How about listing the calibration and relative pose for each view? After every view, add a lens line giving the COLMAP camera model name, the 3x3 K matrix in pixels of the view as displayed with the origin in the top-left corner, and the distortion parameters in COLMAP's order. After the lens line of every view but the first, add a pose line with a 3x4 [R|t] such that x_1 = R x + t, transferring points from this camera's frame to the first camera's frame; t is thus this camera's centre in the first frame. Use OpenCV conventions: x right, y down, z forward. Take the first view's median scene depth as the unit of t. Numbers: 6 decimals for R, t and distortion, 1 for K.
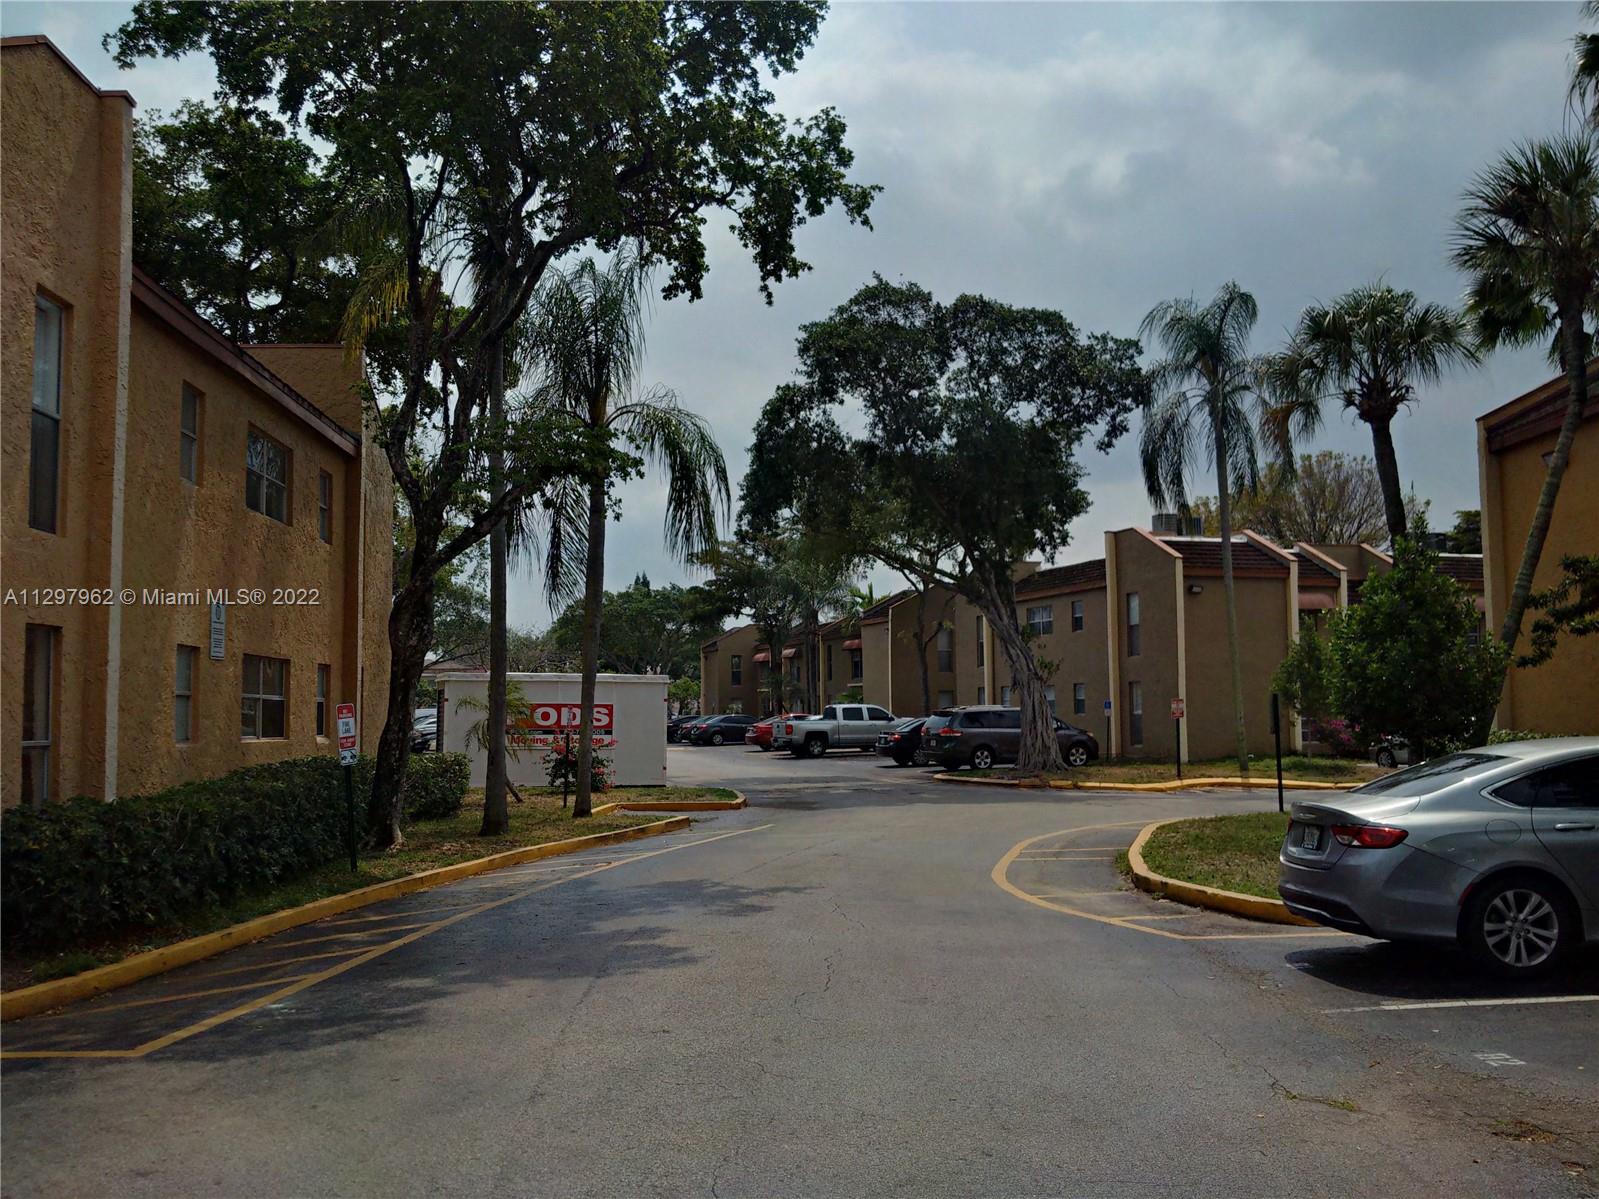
lens RADIAL K [[1466.6, 0, 796.3], [0, 1466.6, 607.3], [0, 0, 1]] dist [0.100871, -0.246634]
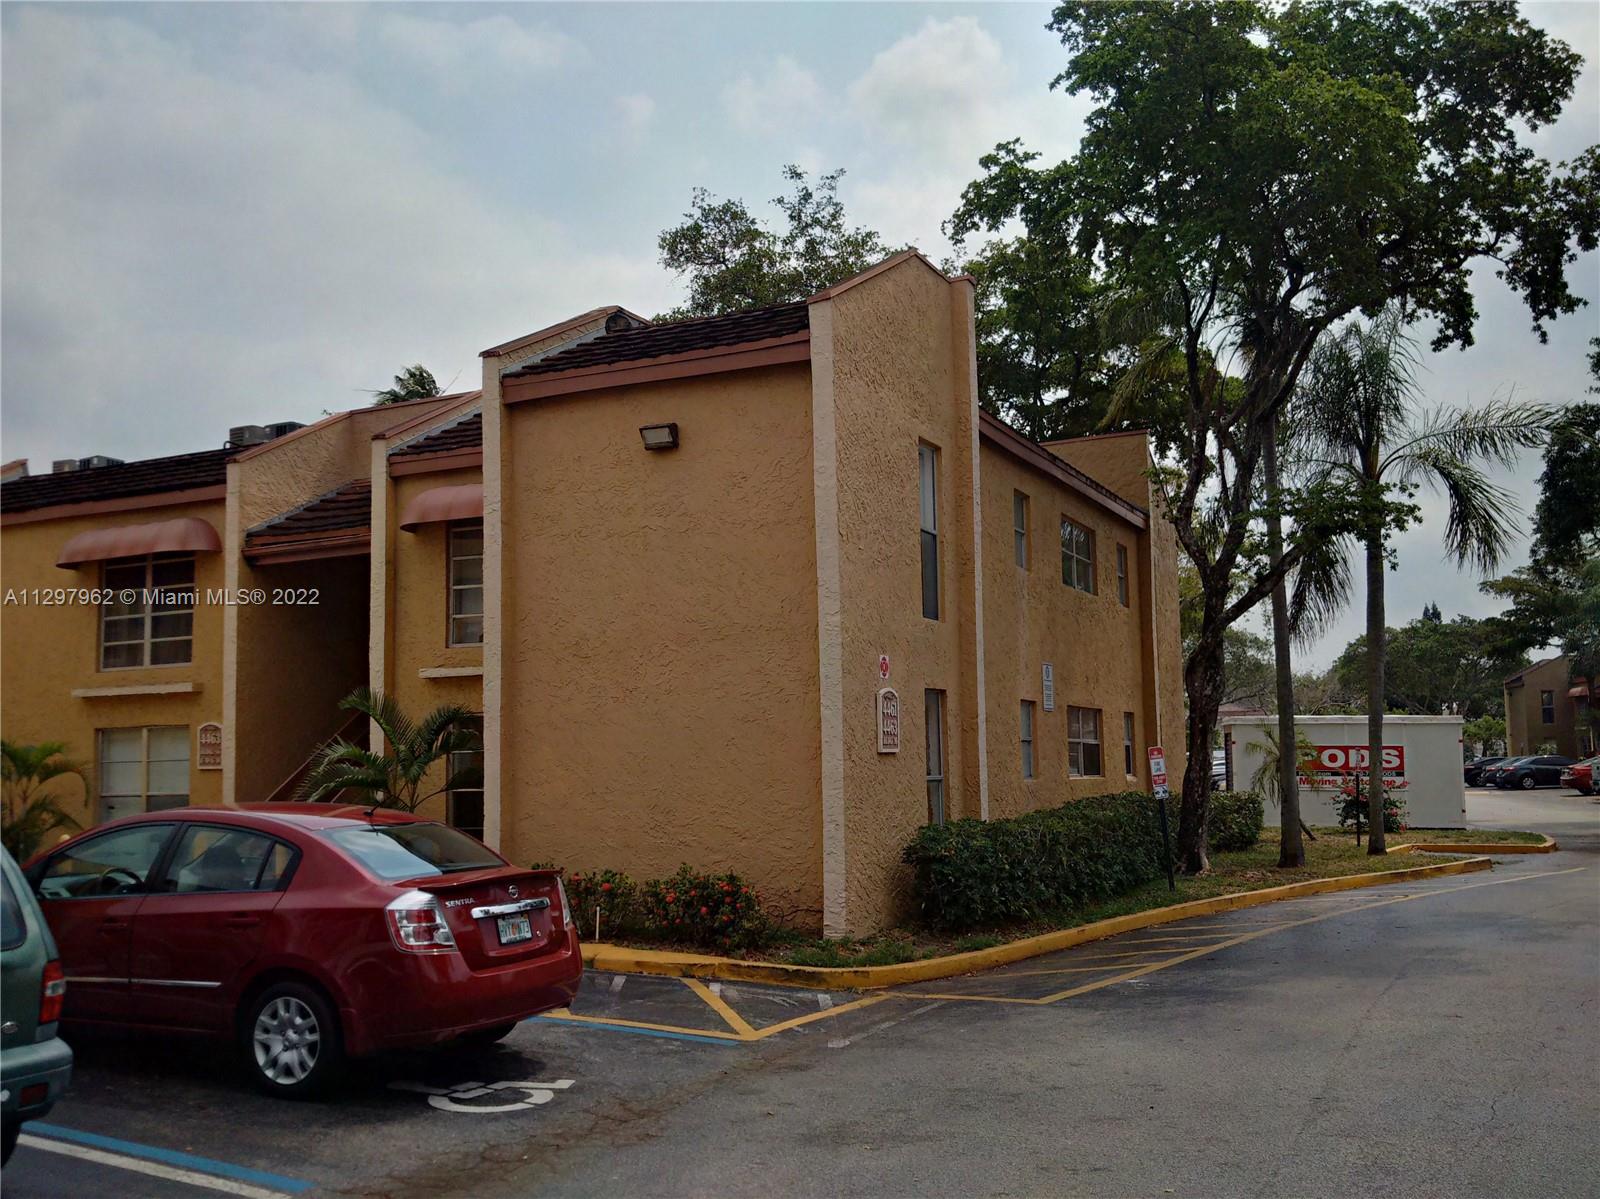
lens RADIAL K [[1467.5, 0, 796.8], [0, 1467.5, 607.3], [0, 0, 1]] dist [0.100871, -0.246634]
pose [[0.871558, -0.055474, -0.487145, 0.019512], [0.041572, 0.998362, -0.039311, -0.008772], [0.488527, 0.014010, 0.872436, -0.130722]]
